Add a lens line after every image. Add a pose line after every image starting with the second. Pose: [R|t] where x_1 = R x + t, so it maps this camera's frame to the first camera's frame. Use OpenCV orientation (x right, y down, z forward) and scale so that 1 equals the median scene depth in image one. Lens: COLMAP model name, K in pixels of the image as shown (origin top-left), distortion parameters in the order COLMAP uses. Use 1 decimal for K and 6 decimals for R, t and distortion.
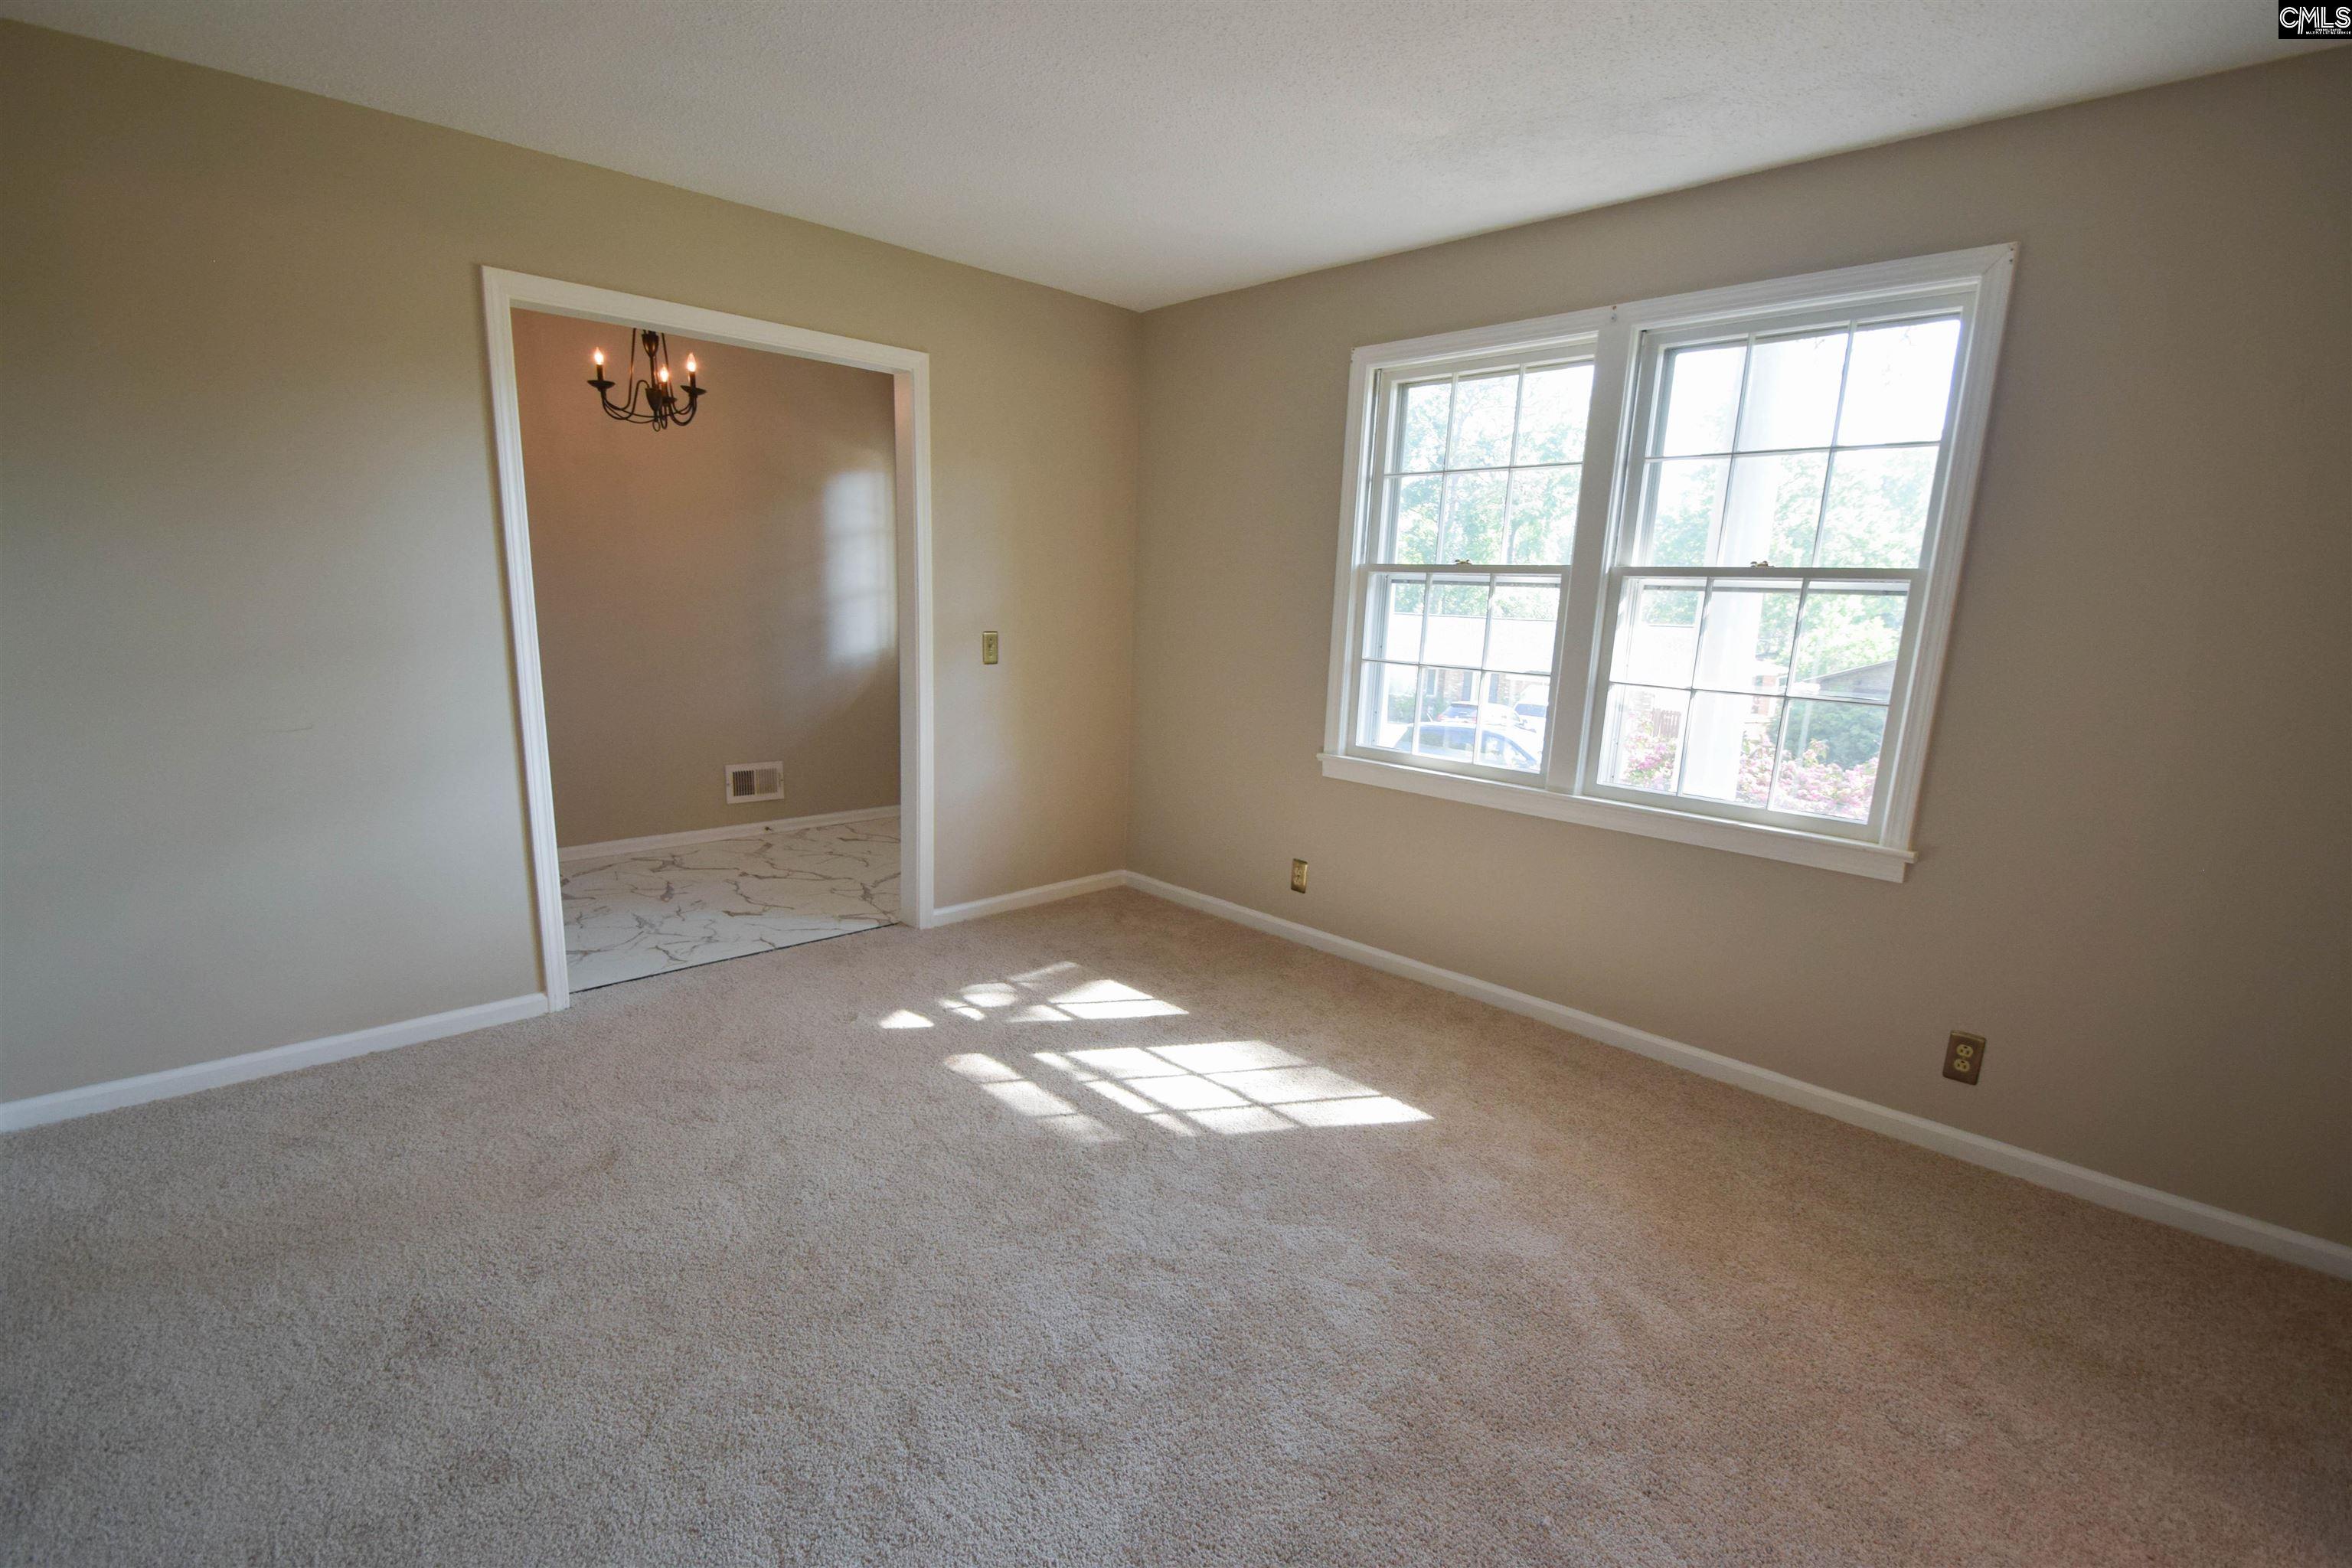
lens RADIAL K [[1064.8, 0, 1156.4], [0, 1064.8, 817.5], [0, 0, 1]] dist [-0.001944, -0.000547]
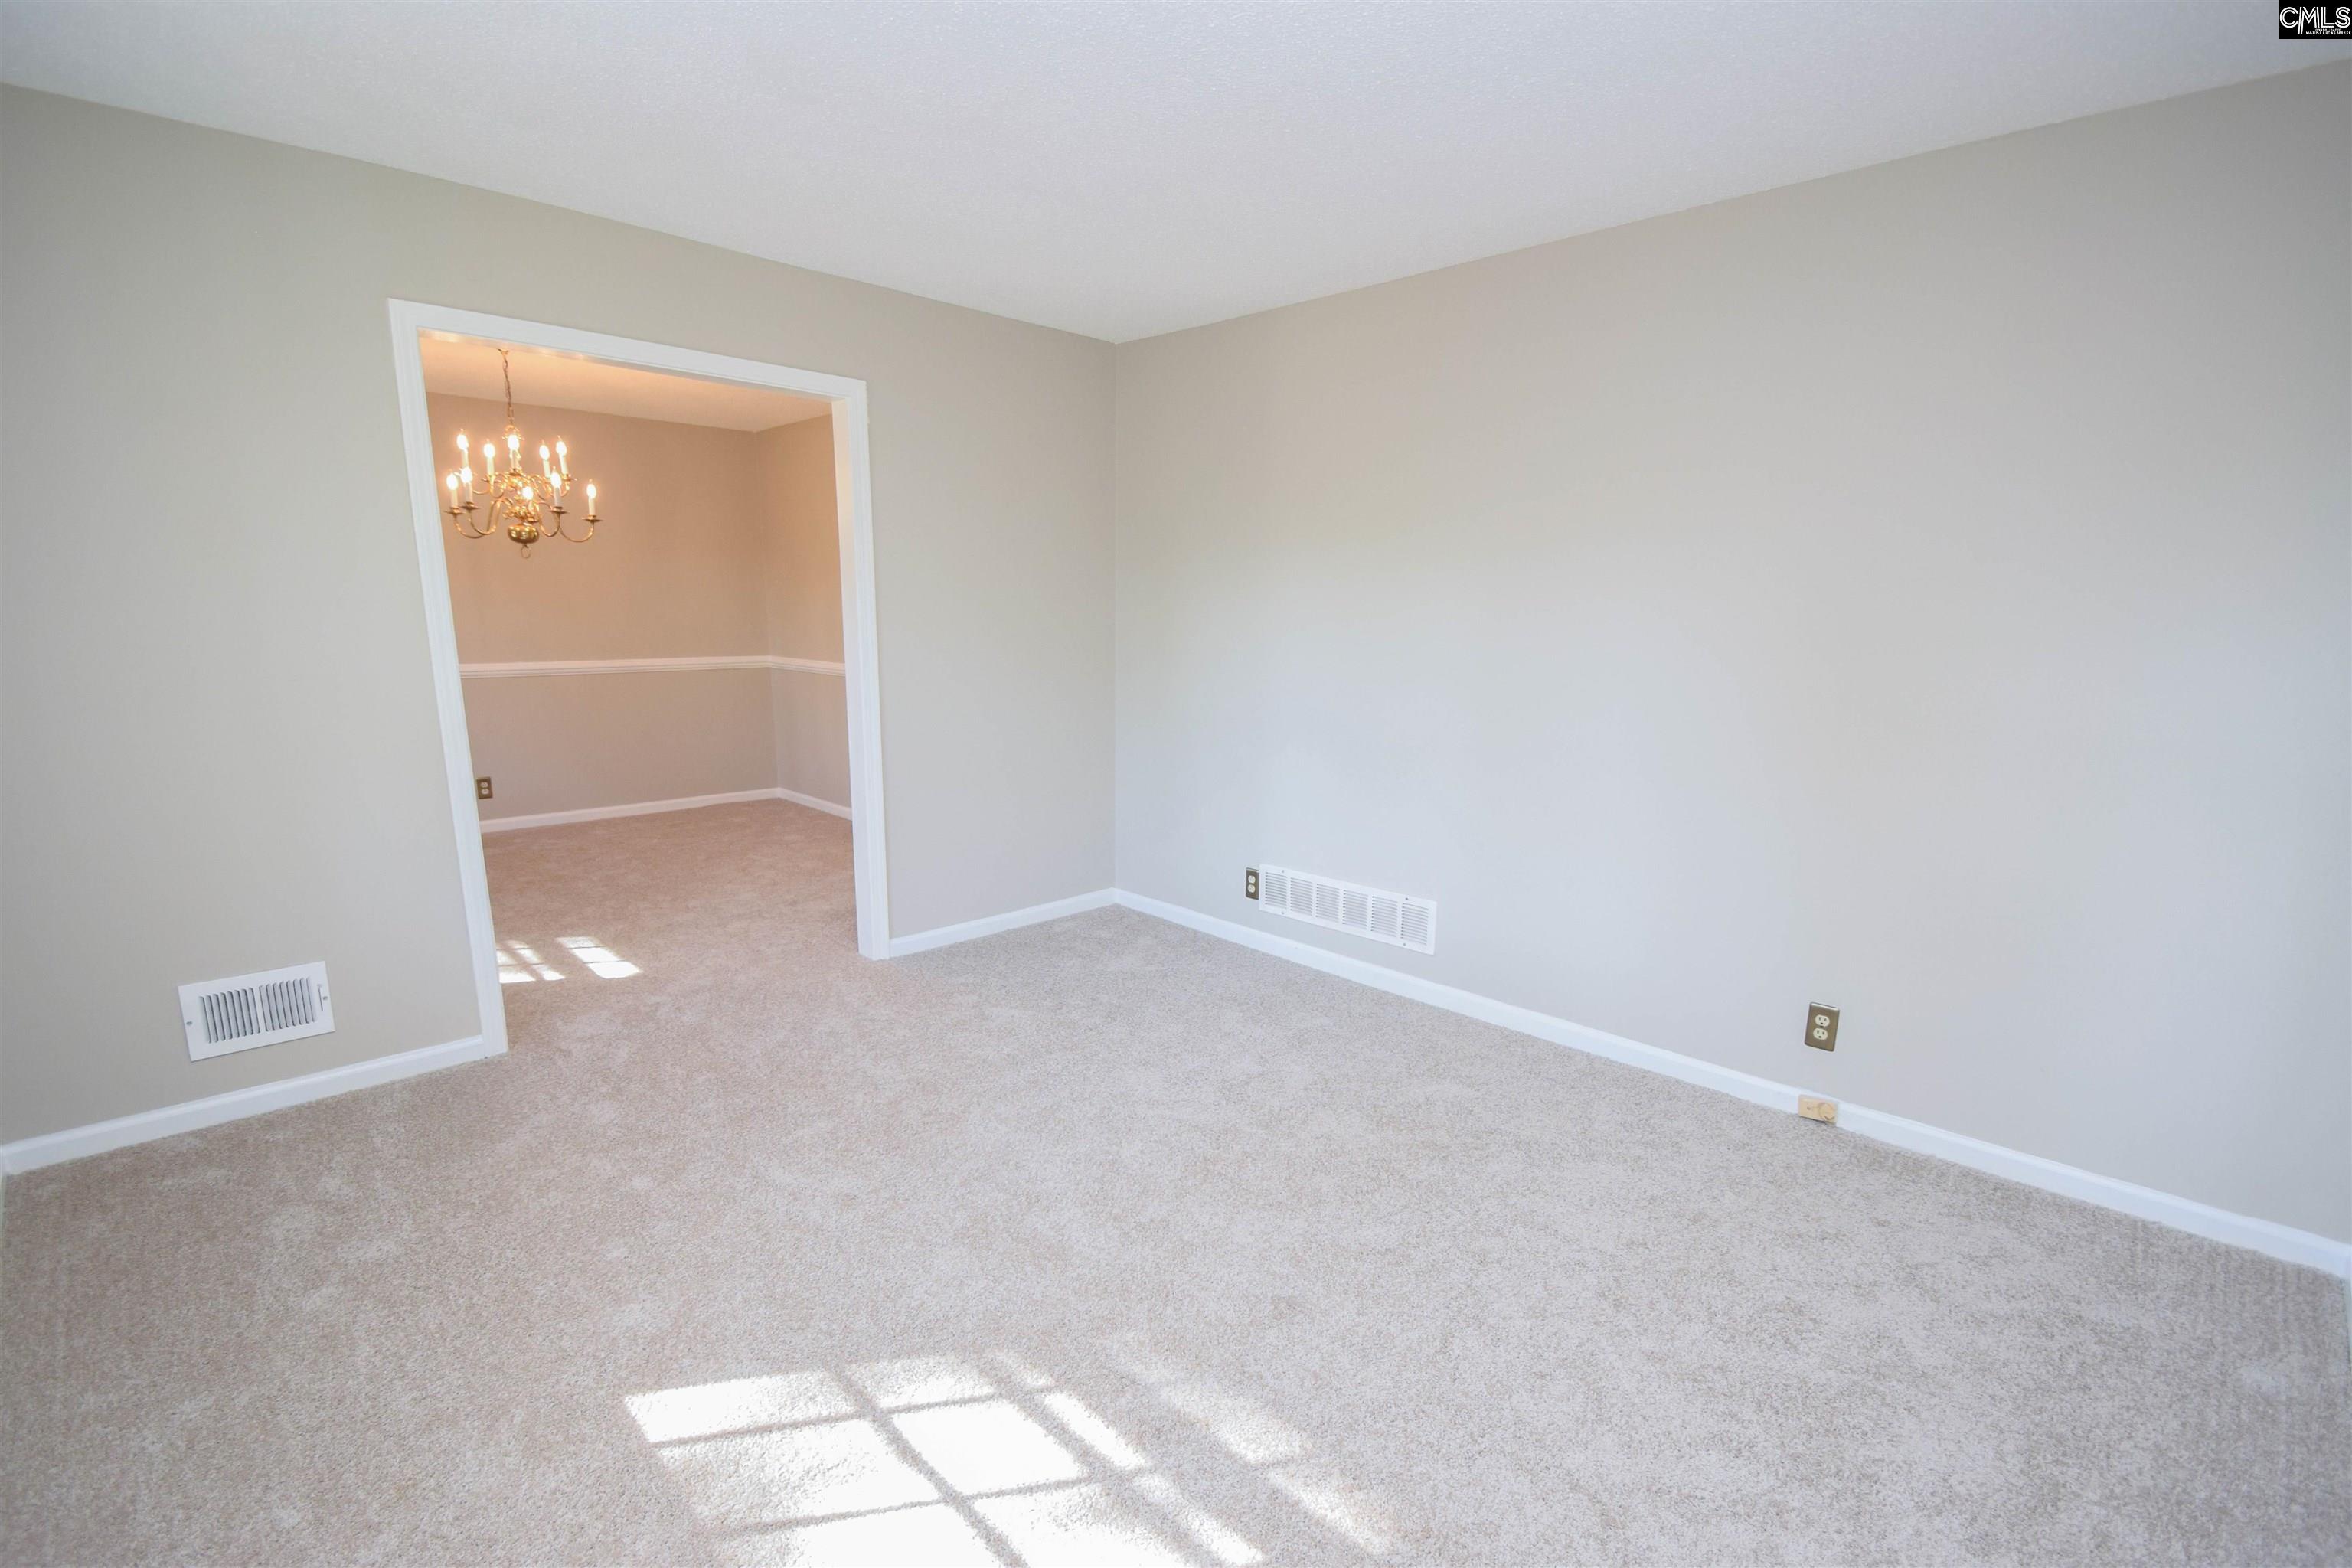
lens RADIAL K [[1088.9, 0, 1115.6], [0, 1088.9, 785.5], [0, 0, 1]] dist [-0.000968, -0.000181]
pose [[-0.998549, -0.044366, 0.030523, -0.046655], [-0.029776, 0.927152, 0.373501, -0.304093], [-0.044871, 0.372050, -0.927128, 1.357416]]
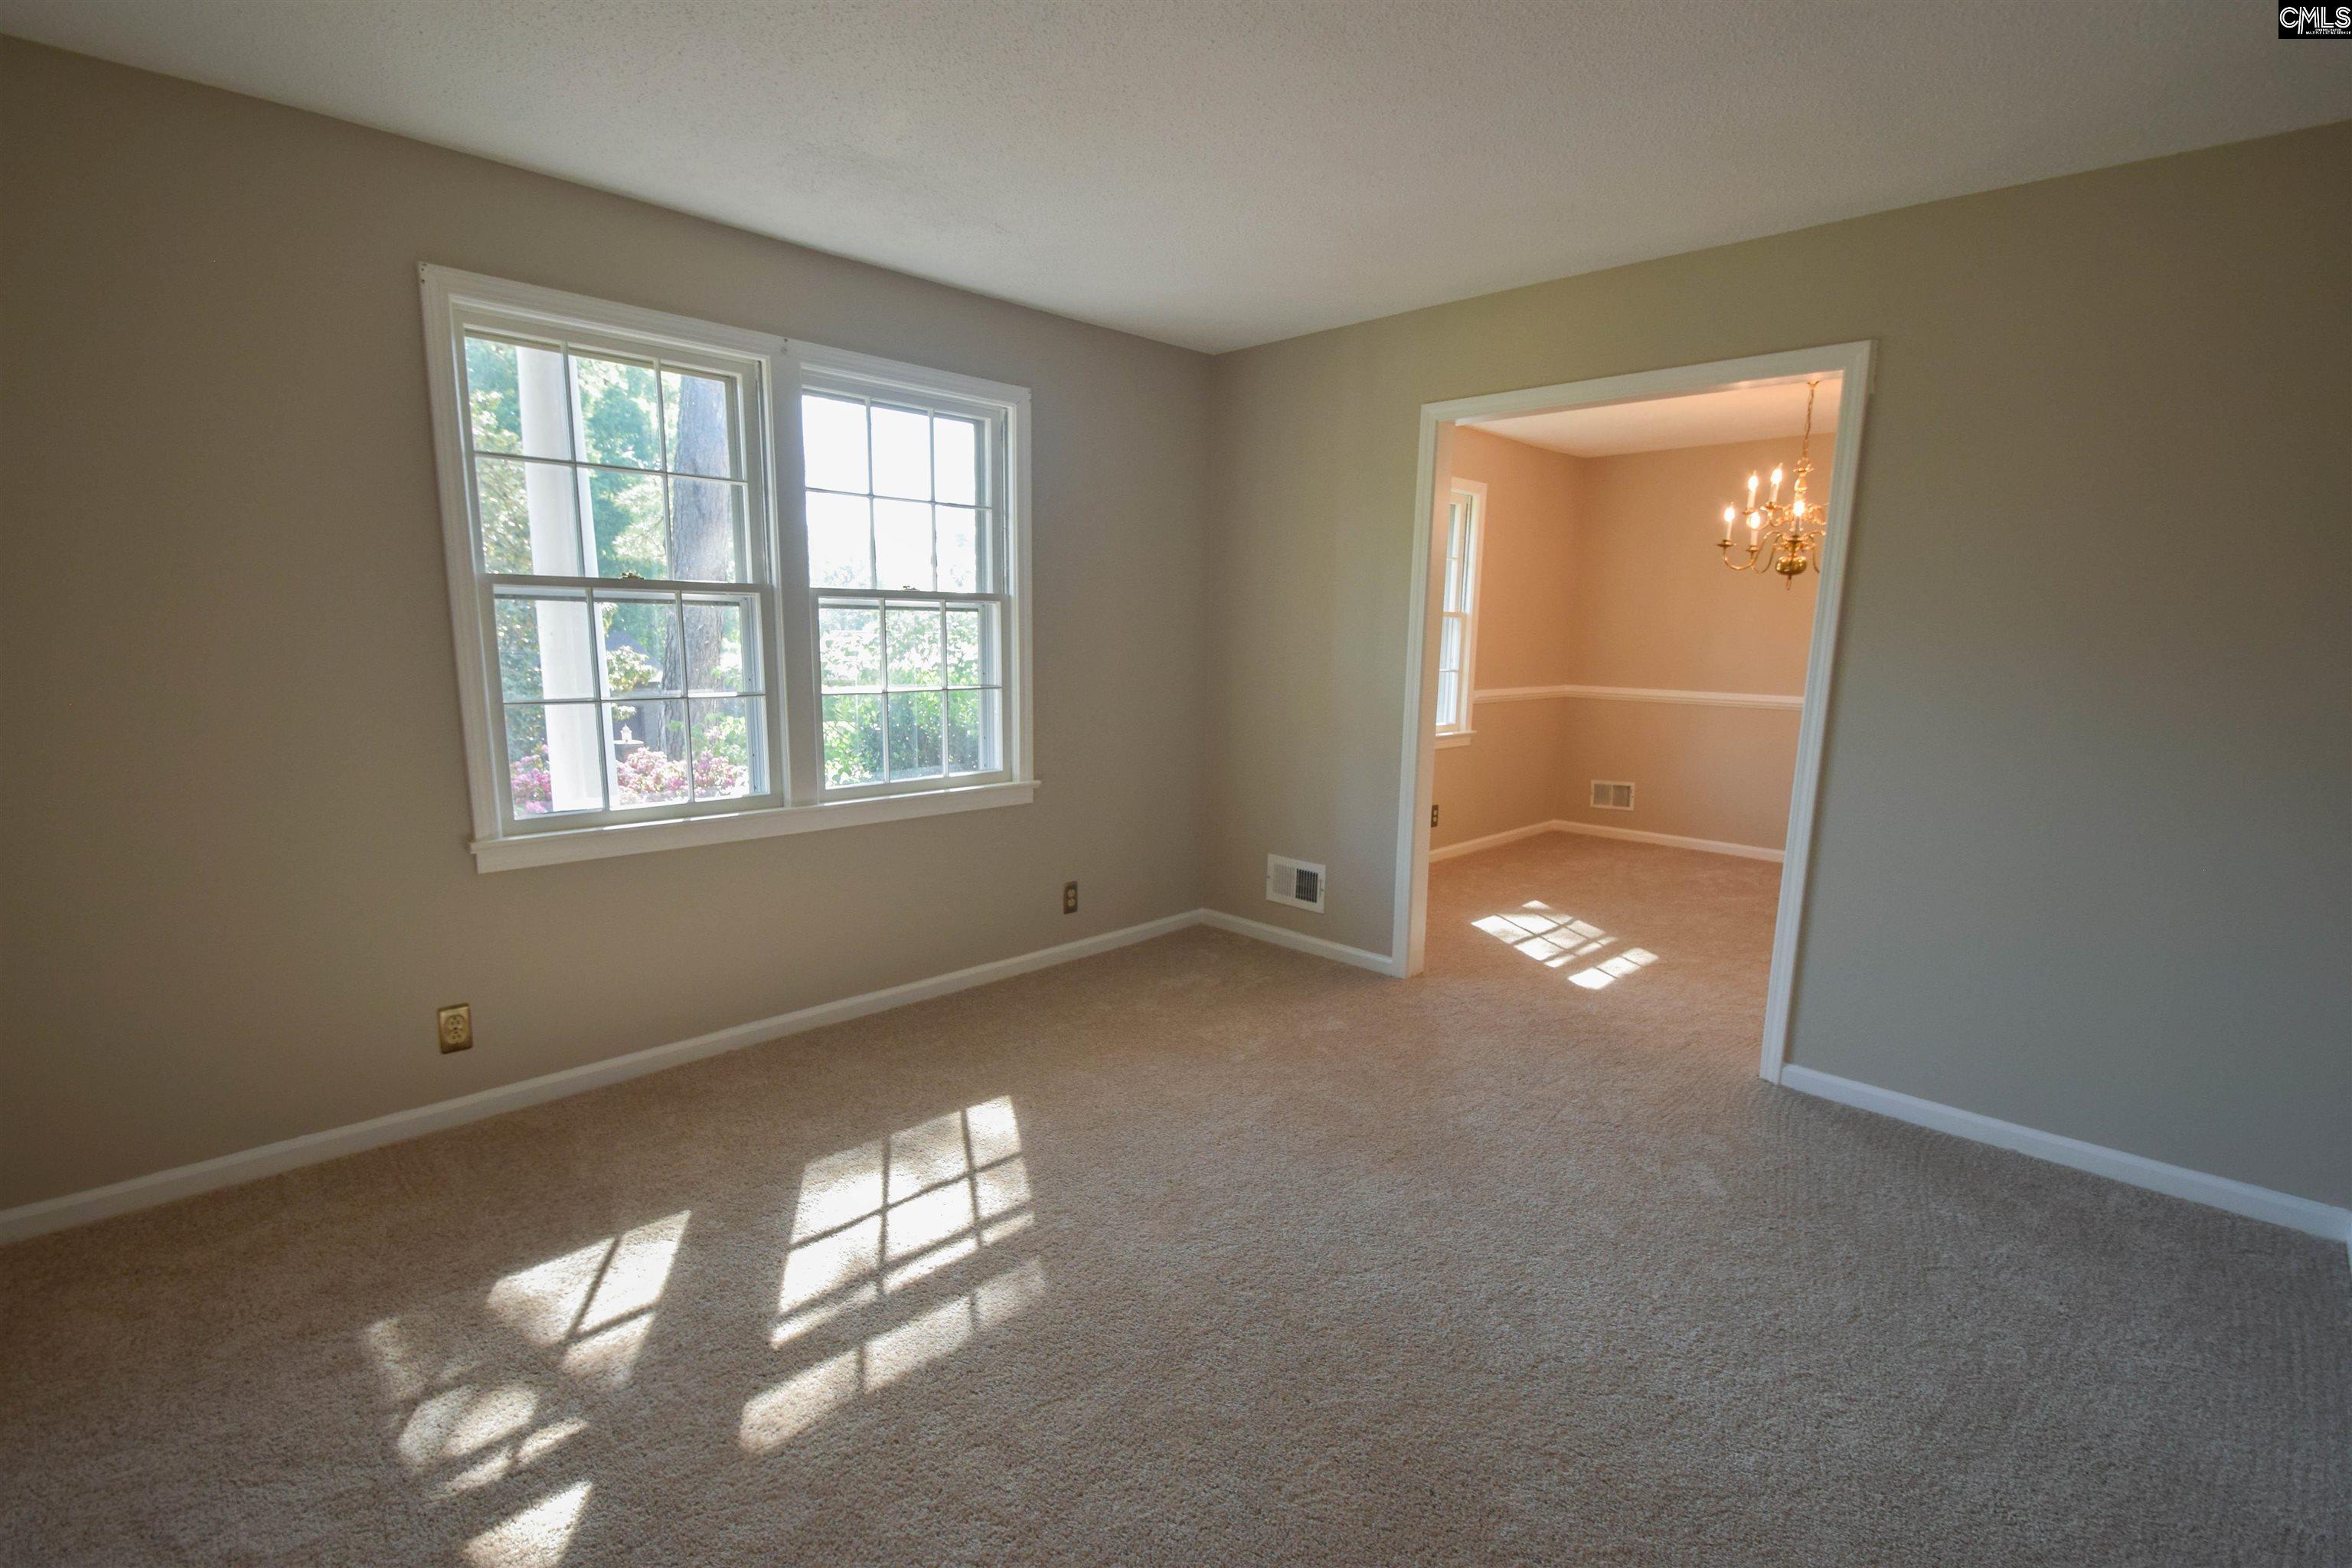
lens RADIAL K [[1048.4, 0, 1166.9], [0, 1048.4, 813.2], [0, 0, 1]] dist [-0.000414, -0.000221]
pose [[-0.009646, -0.208031, 0.978075, -0.680990], [0.195286, 0.958894, 0.205877, -0.173075], [-0.980699, 0.192990, 0.031376, 0.693095]]
